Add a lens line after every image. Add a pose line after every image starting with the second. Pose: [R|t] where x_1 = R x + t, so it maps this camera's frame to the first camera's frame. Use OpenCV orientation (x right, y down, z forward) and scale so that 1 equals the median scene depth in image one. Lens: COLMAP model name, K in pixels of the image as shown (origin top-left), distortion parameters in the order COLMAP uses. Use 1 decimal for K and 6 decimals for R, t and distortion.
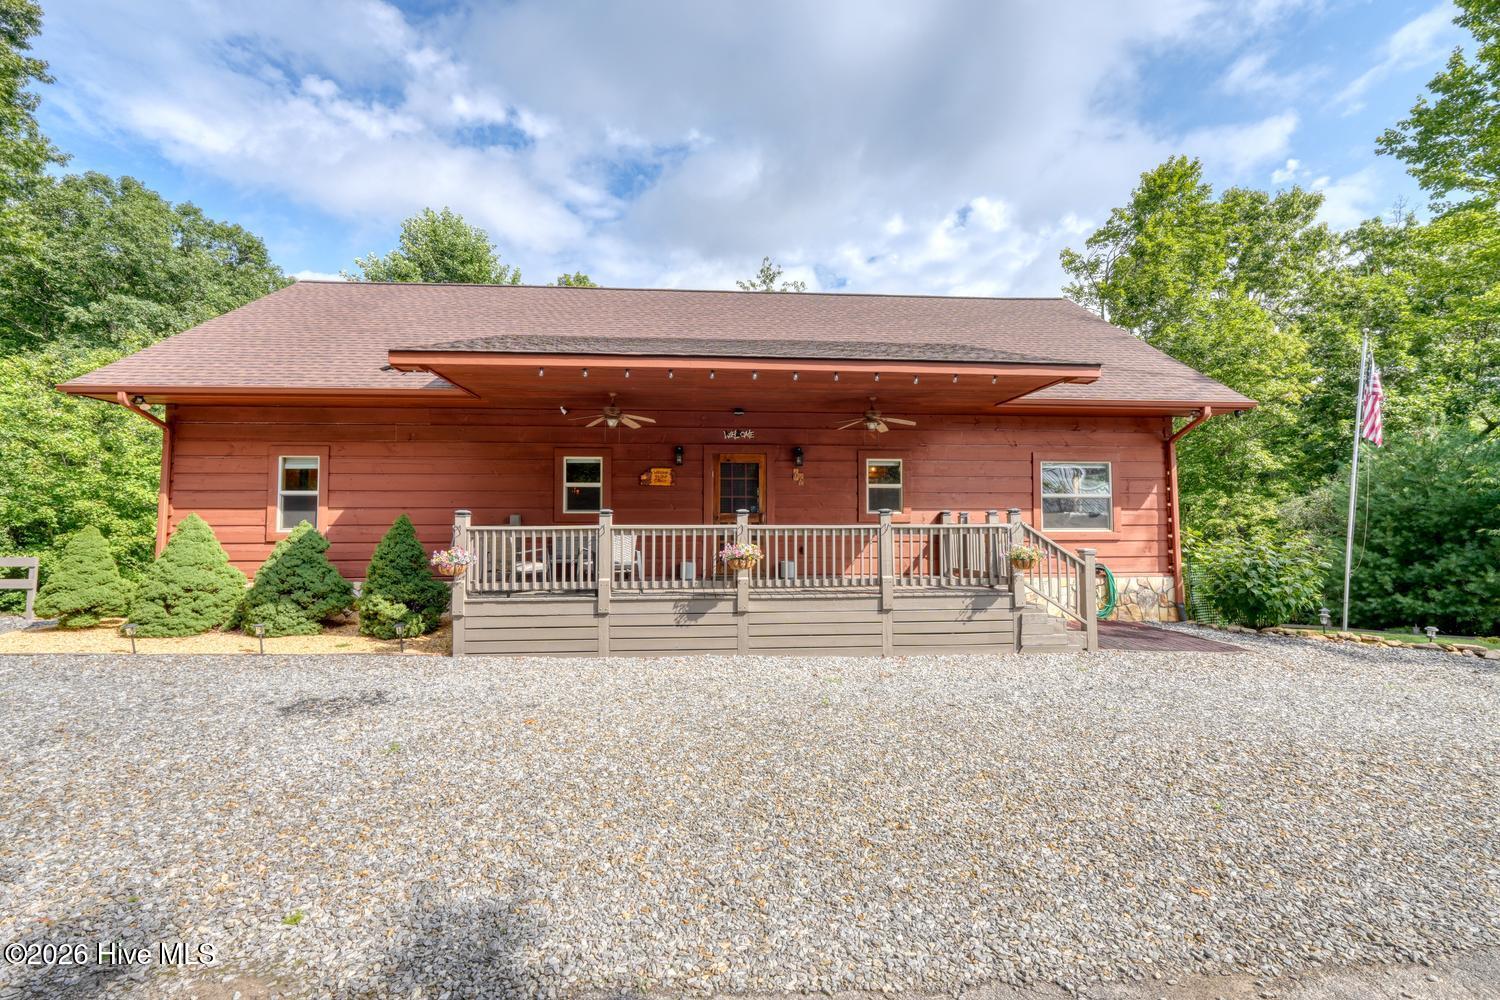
lens RADIAL K [[628.0, 0, 759.0], [0, 628.0, 497.0], [0, 0, 1]] dist [-0.000352, 0.000266]
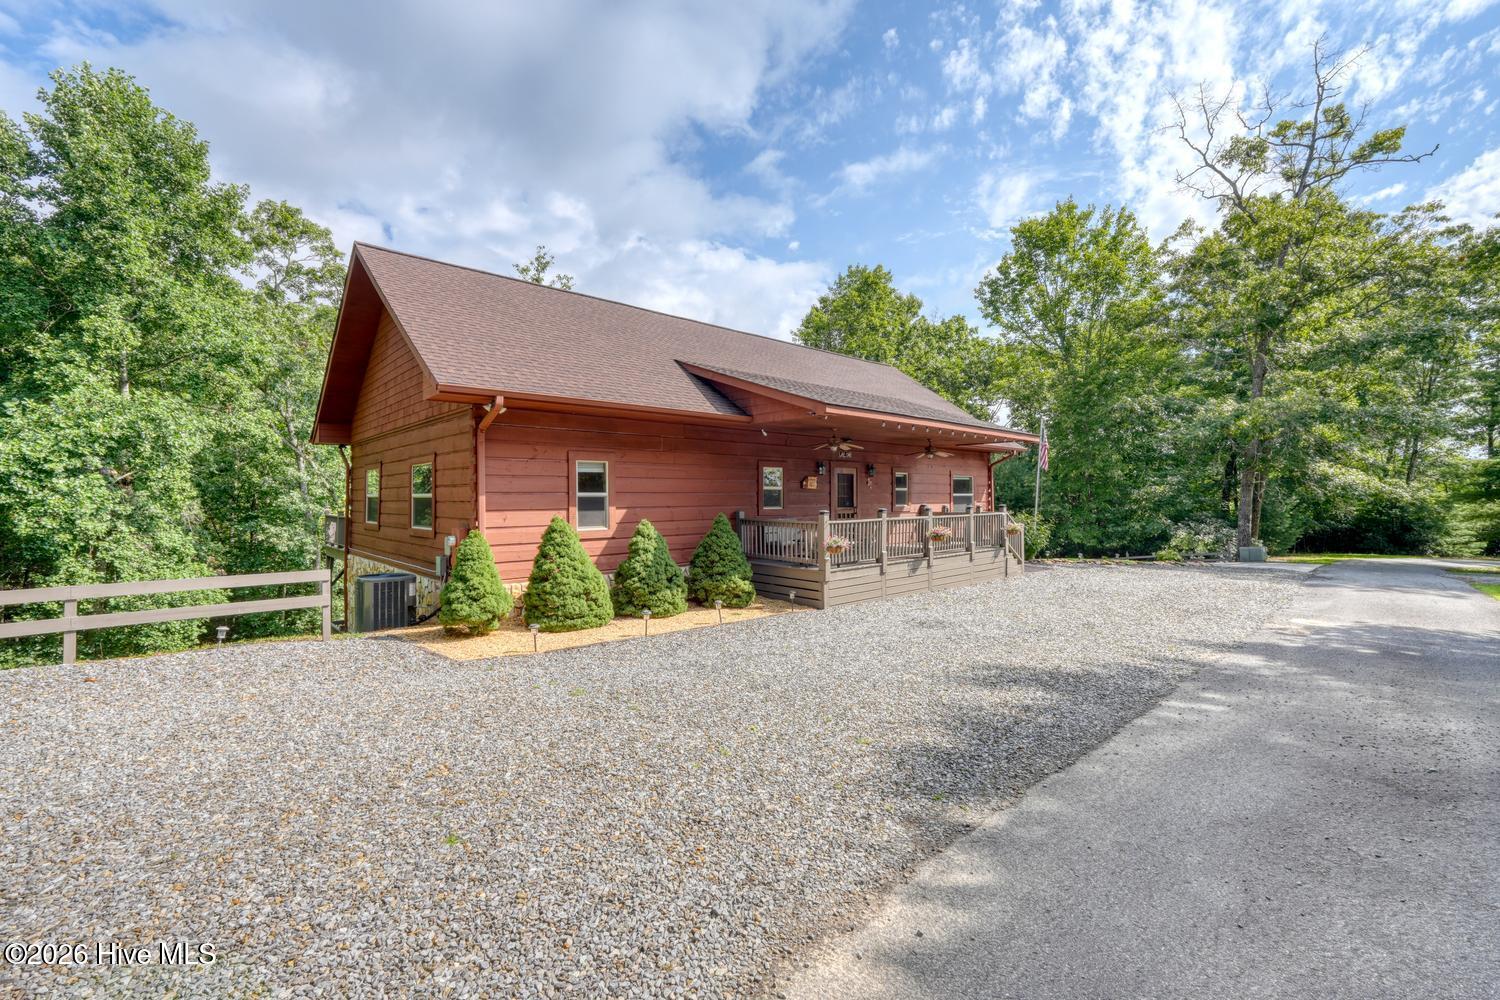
lens RADIAL K [[628.0, 0, 759.0], [0, 628.0, 497.0], [0, 0, 1]] dist [-0.000352, 0.000266]
pose [[0.786723, -0.002952, 0.617299, -1.178397], [-0.009676, 0.999807, 0.017113, -0.023724], [-0.617231, -0.019436, 0.786542, -0.046881]]
